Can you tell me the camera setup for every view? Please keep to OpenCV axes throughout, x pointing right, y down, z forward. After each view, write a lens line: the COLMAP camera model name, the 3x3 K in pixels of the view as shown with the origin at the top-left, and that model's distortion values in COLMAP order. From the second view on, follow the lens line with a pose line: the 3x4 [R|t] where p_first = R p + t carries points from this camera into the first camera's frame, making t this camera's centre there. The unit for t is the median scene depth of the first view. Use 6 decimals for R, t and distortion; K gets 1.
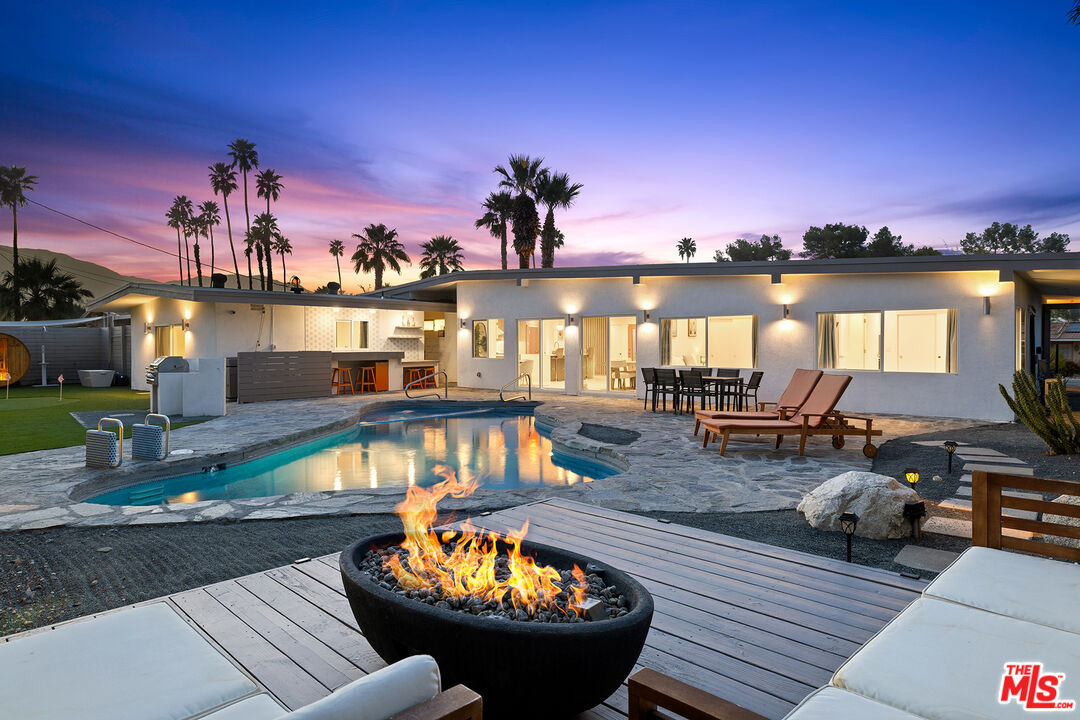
lens RADIAL K [[631.7, 0, 569.1], [0, 631.7, 358.8], [0, 0, 1]] dist [-0.001756, -0.001683]
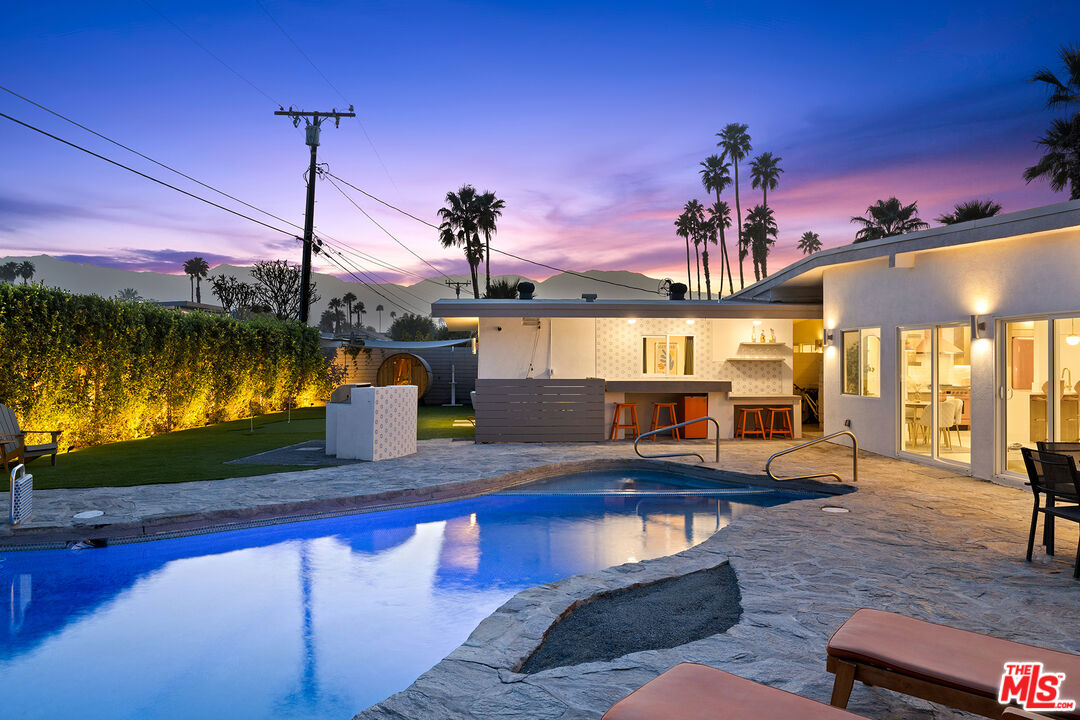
lens RADIAL K [[769.6, 0, 540.0], [0, 769.6, 360.0], [0, 0, 1]] dist [-0.000169, 0.001338]
pose [[0.686764, 0.004930, -0.726864, 0.155004], [-0.023307, 0.999612, -0.015241, -0.013944], [0.726507, 0.027408, 0.686613, 0.254499]]
